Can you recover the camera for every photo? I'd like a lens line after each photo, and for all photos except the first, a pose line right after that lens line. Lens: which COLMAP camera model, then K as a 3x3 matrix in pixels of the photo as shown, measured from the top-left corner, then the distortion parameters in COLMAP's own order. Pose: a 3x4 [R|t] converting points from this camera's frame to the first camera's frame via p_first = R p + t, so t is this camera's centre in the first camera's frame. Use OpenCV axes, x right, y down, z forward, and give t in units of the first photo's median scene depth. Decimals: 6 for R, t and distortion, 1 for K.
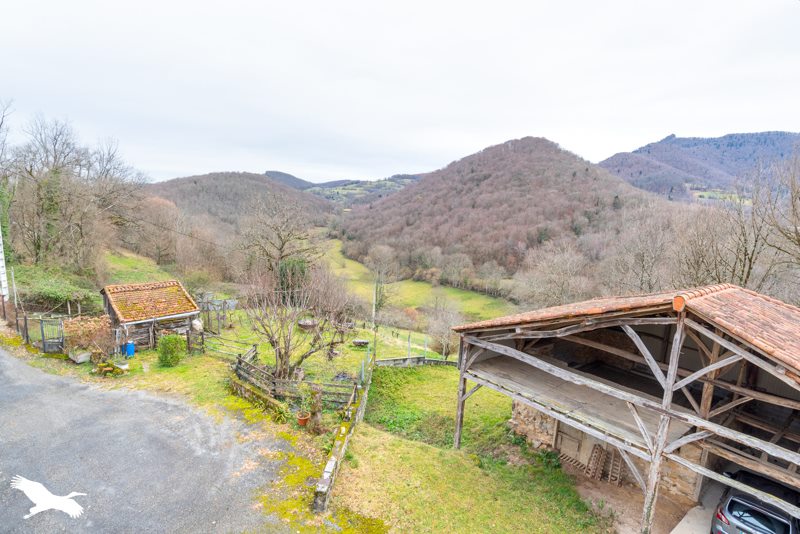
lens RADIAL K [[406.9, 0, 402.3], [0, 406.9, 265.4], [0, 0, 1]] dist [-0.056745, 0.022890]
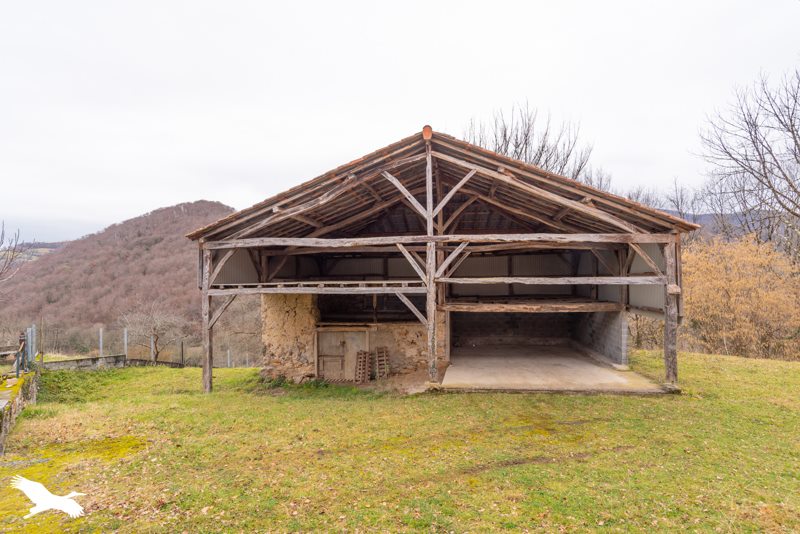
lens RADIAL K [[406.9, 0, 402.3], [0, 406.9, 265.4], [0, 0, 1]] dist [-0.056745, 0.022890]
pose [[0.732086, -0.049394, 0.679420, -0.091398], [0.152573, 0.983919, -0.092869, 0.315479], [-0.663907, 0.171649, 0.727849, 0.151297]]
